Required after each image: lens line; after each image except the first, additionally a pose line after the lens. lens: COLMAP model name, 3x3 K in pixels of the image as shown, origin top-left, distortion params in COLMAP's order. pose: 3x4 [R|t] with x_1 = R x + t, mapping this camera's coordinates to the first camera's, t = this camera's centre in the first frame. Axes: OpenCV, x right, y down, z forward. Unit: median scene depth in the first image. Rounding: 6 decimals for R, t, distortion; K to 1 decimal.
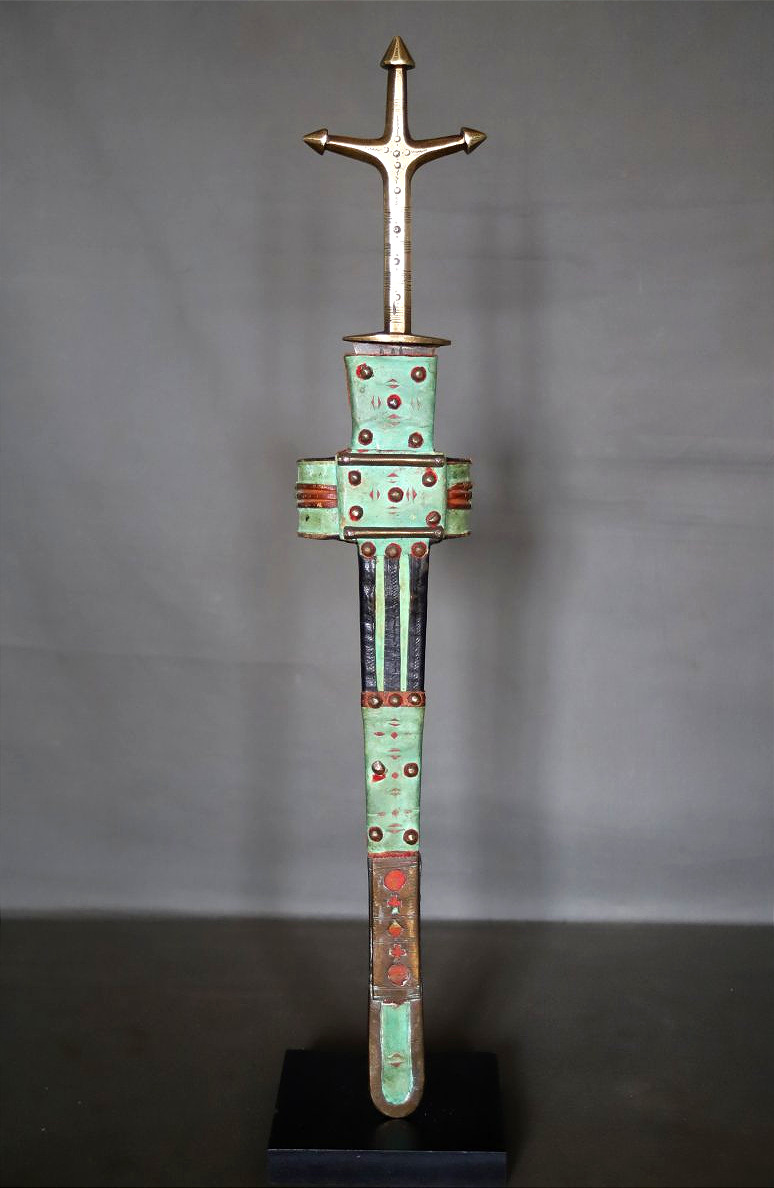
lens RADIAL K [[2032.1, 0, 387.0], [0, 2032.1, 594.0], [0, 0, 1]] dist [0.067843, 0.001383]
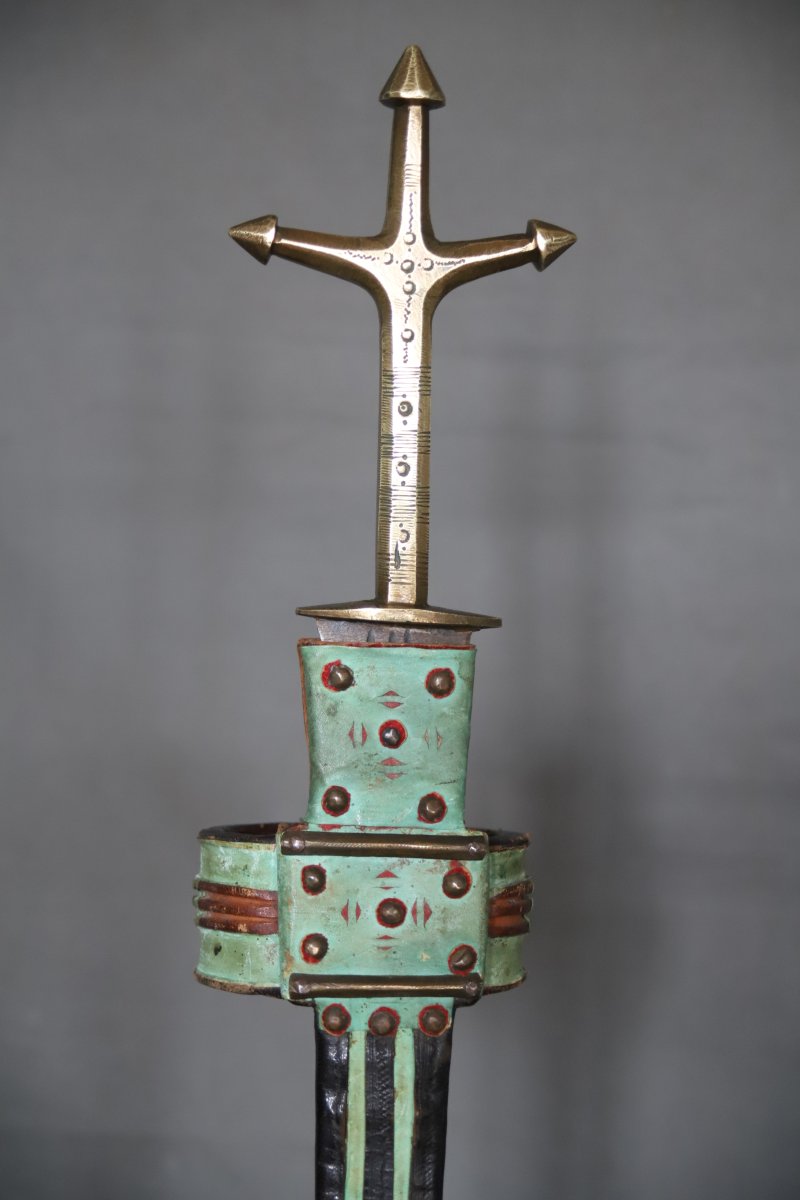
lens RADIAL K [[2627.1, 0, 400.0], [0, 2627.1, 600.0], [0, 0, 1]] dist [0.233629, 0.041537]
pose [[0.998417, 0.022821, 0.051414, -0.029587], [-0.018956, 0.997045, -0.074444, -0.077548], [-0.052961, 0.073352, 0.995899, 0.320951]]
